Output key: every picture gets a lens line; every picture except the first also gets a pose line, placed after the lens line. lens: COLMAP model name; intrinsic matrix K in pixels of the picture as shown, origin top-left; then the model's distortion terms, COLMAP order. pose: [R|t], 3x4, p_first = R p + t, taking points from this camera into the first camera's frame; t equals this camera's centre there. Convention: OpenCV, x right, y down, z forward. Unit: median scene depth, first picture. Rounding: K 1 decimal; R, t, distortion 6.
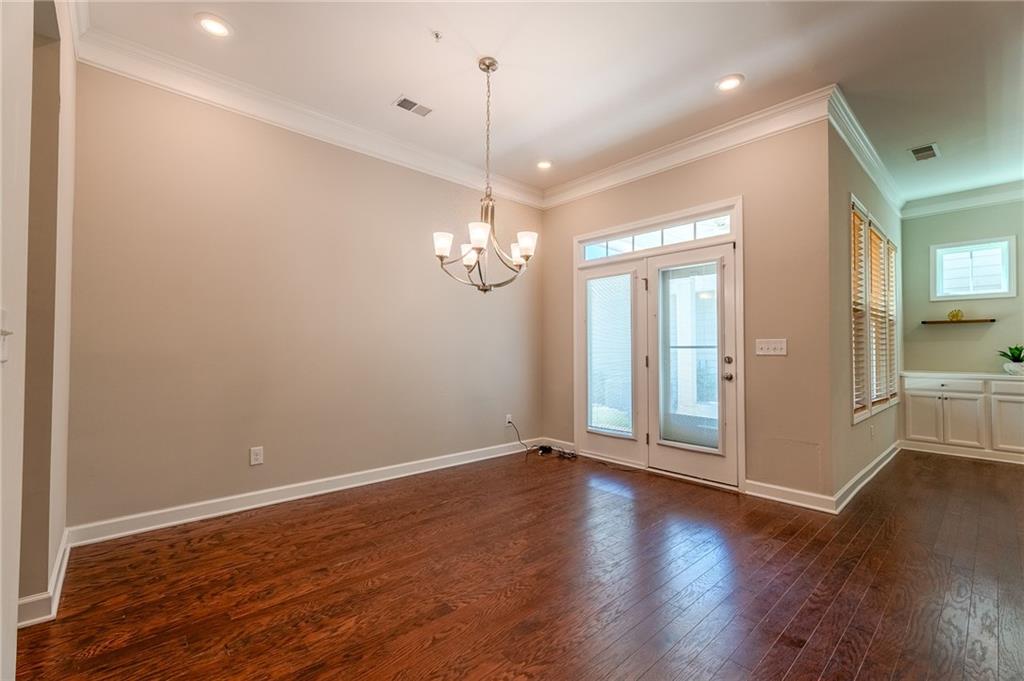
lens RADIAL K [[436.4, 0, 512.0], [0, 436.4, 340.5], [0, 0, 1]] dist [0.002826, 0.000109]
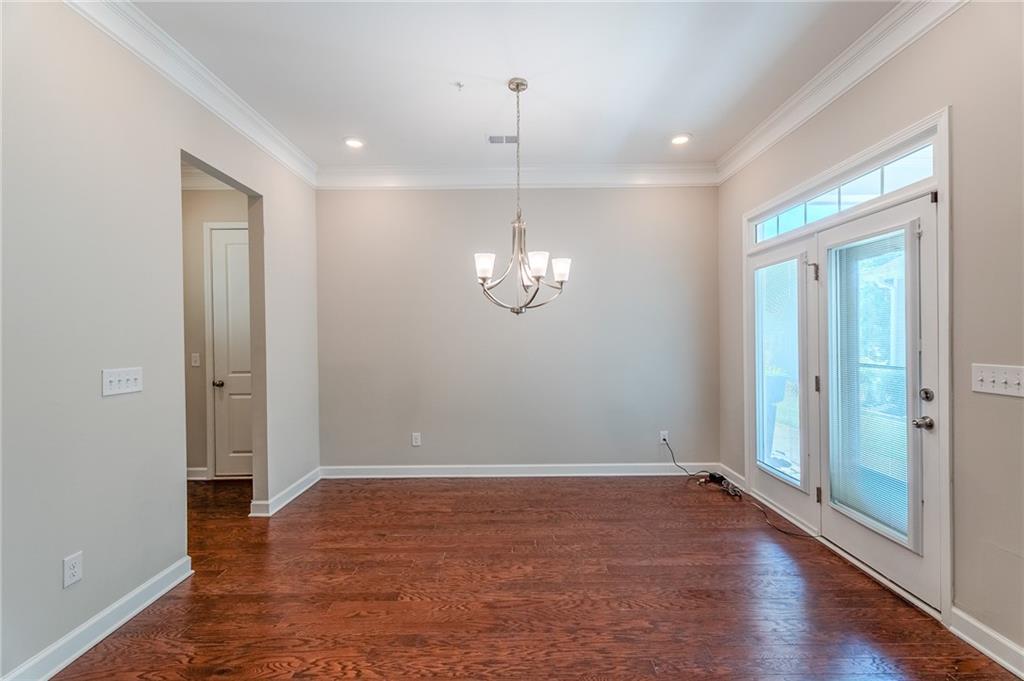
lens RADIAL K [[432.2, 0, 512.0], [0, 432.2, 340.5], [0, 0, 1]] dist [-0.000439, -0.000207]
pose [[0.737852, -0.005013, -0.674944, 0.479430], [0.028116, 0.999333, 0.023314, -0.058120], [0.674377, -0.036179, 0.737501, 0.197868]]
